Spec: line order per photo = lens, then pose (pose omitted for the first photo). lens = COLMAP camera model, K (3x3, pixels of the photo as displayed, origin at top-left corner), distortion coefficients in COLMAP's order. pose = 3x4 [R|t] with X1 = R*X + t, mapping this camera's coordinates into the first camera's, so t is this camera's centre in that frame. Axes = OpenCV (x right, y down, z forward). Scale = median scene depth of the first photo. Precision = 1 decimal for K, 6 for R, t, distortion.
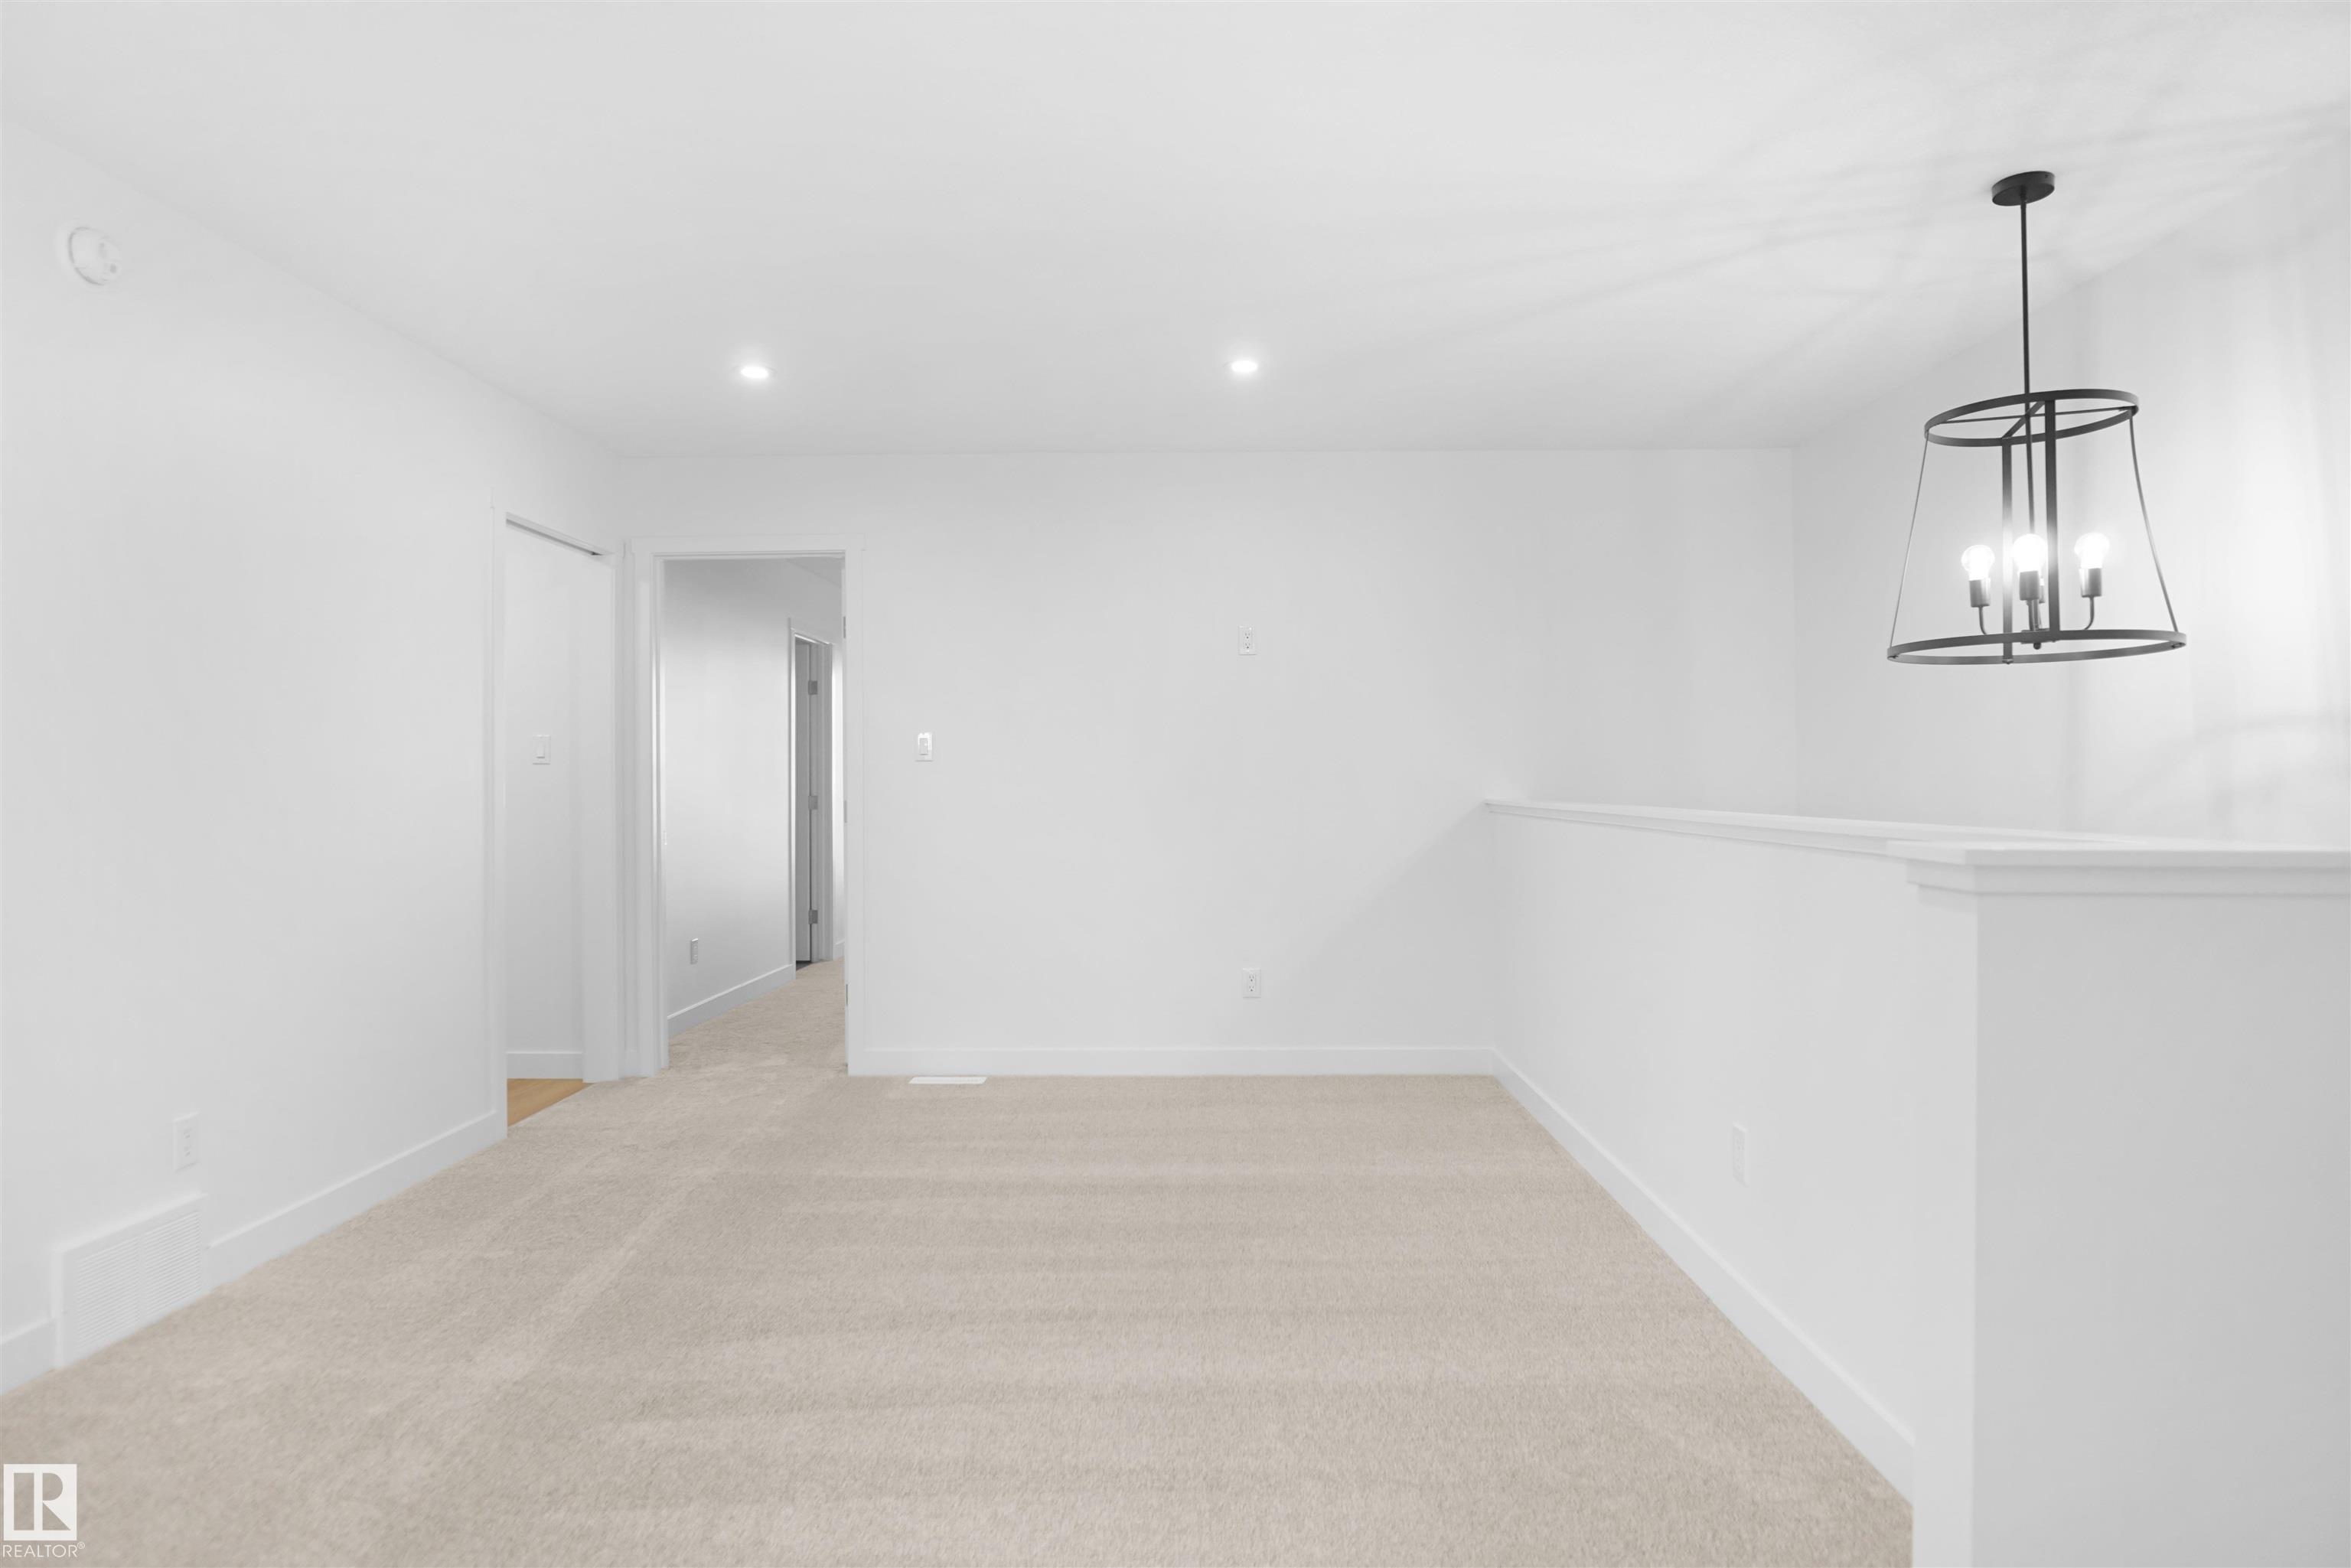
lens RADIAL K [[1308.7, 0, 1176.2], [0, 1308.7, 773.8], [0, 0, 1]] dist [-0.016412, 0.002216]
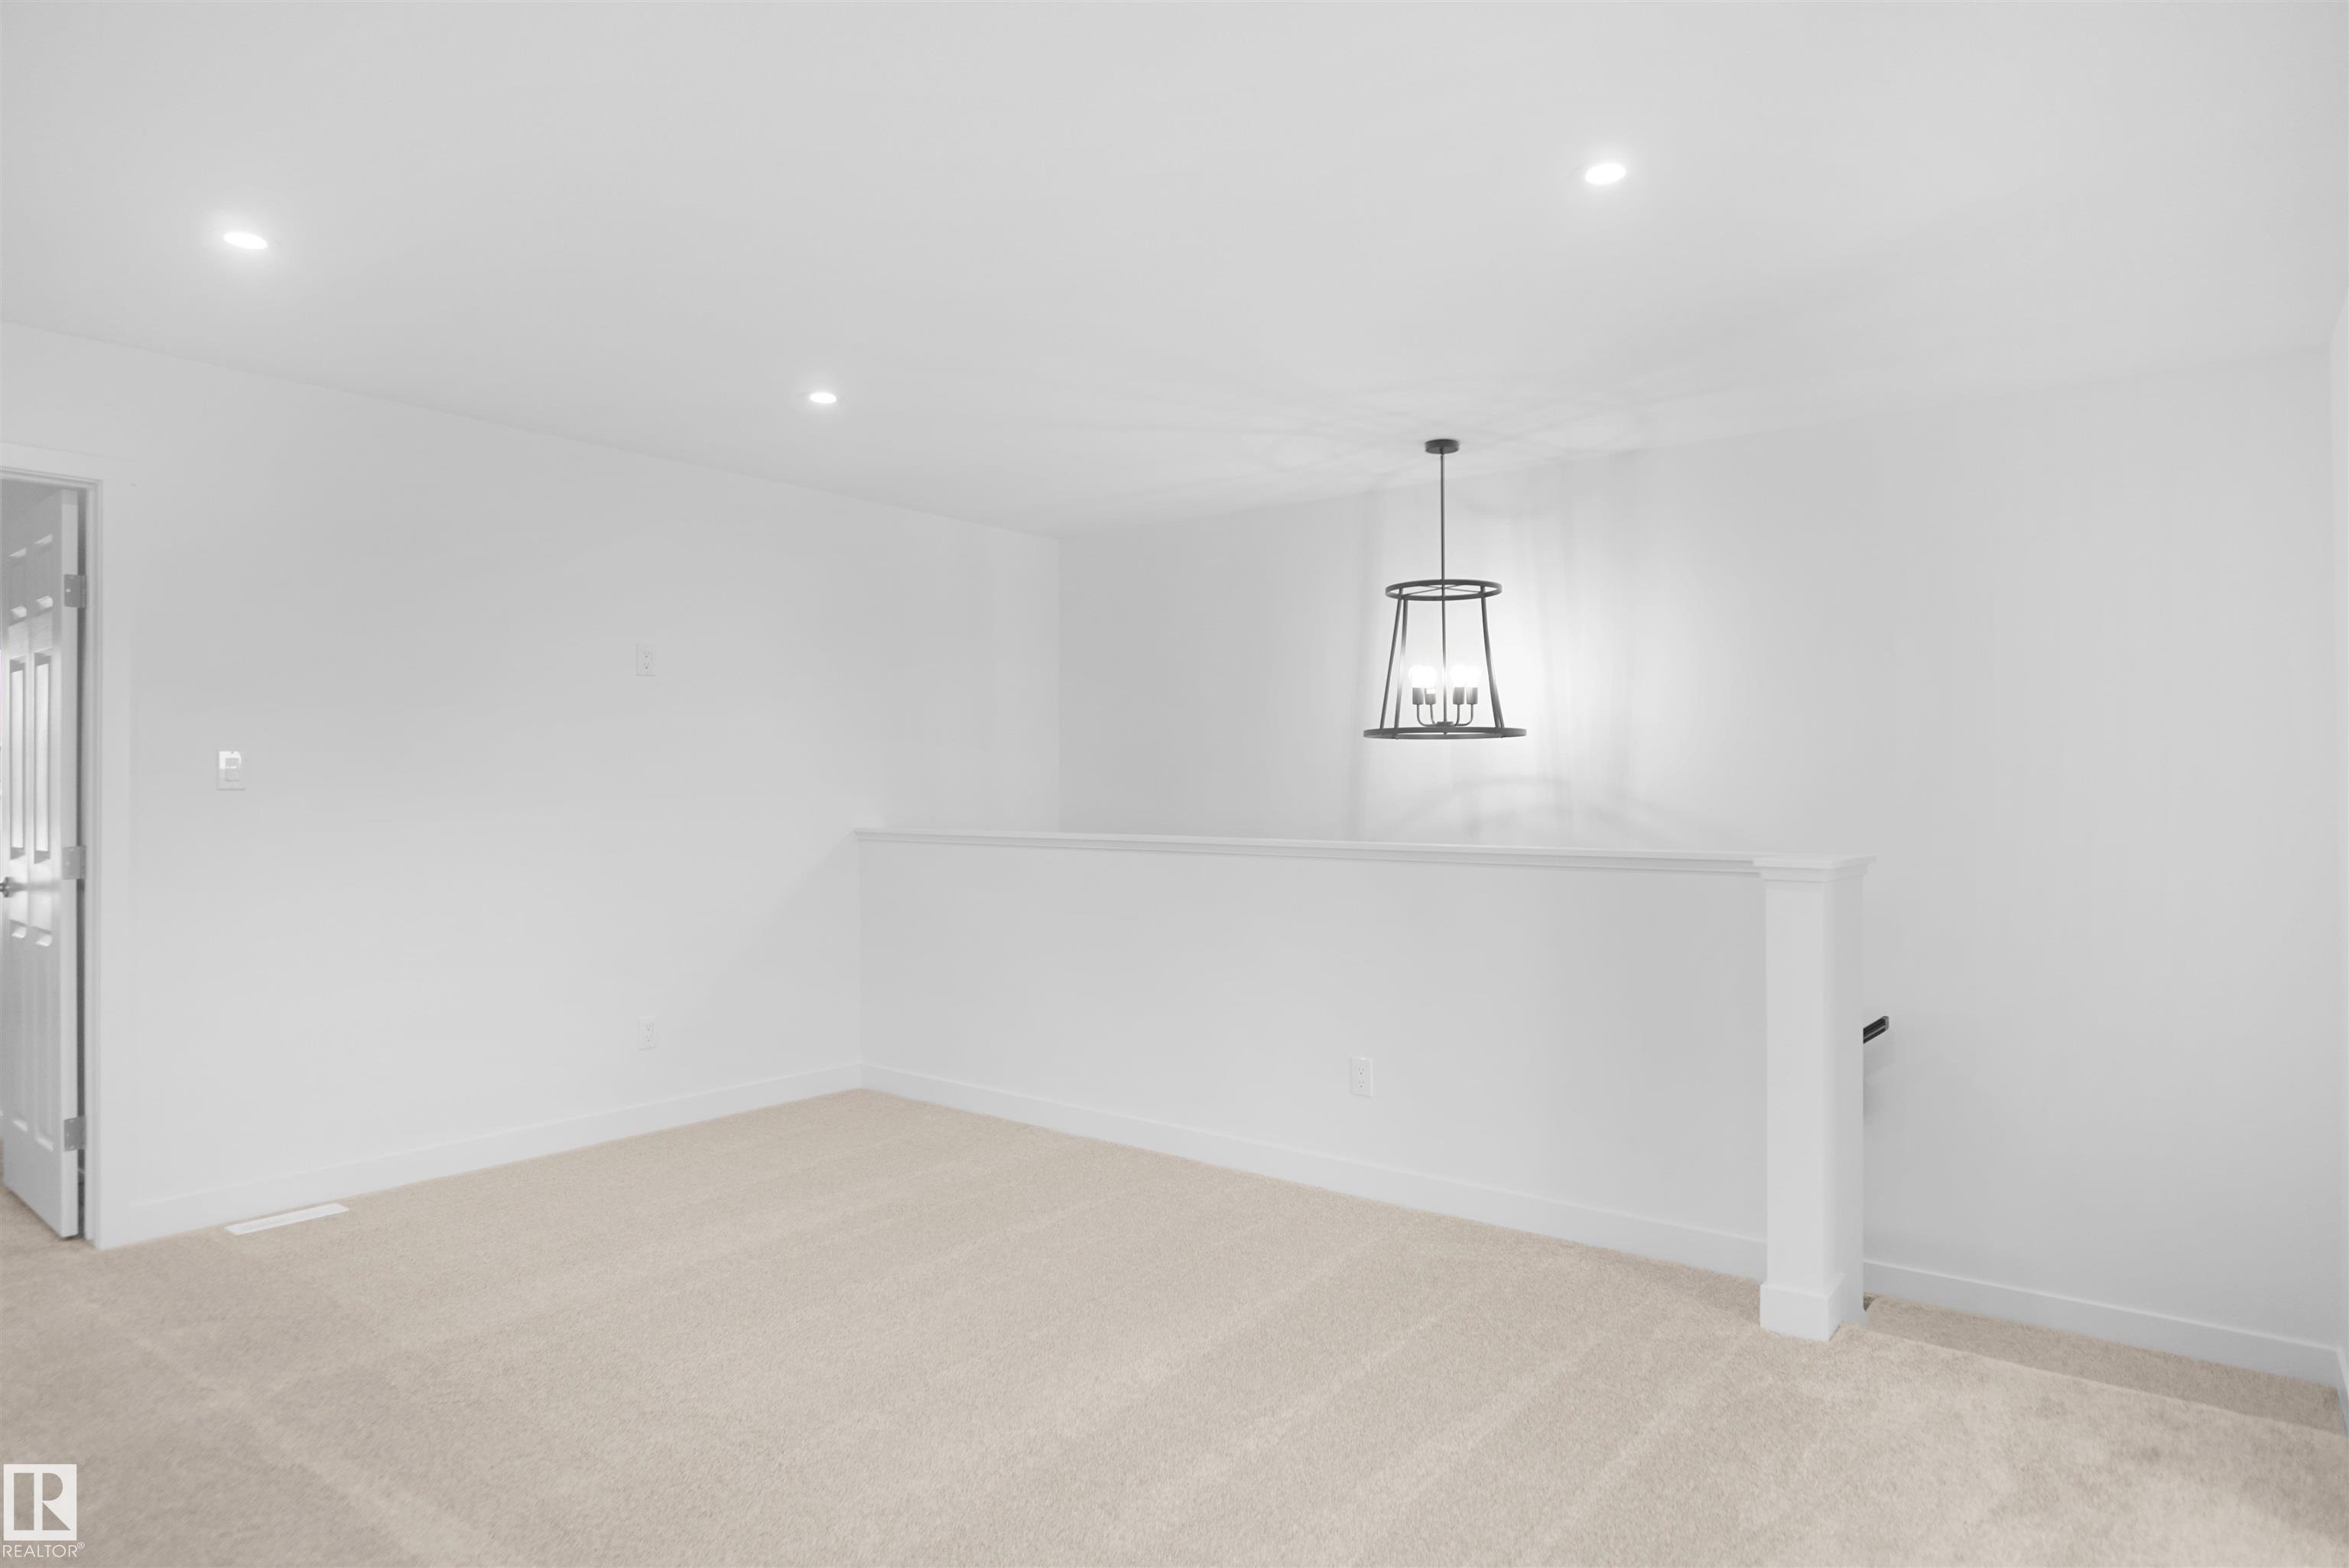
lens RADIAL K [[1307.5, 0, 1175.2], [0, 1307.5, 773.9], [0, 0, 1]] dist [-0.016412, 0.002216]
pose [[0.618041, 0.012365, 0.786049, -0.774846], [-0.006036, 0.999921, -0.010984, -0.025163], [-0.786123, 0.002044, 0.618067, 0.250659]]
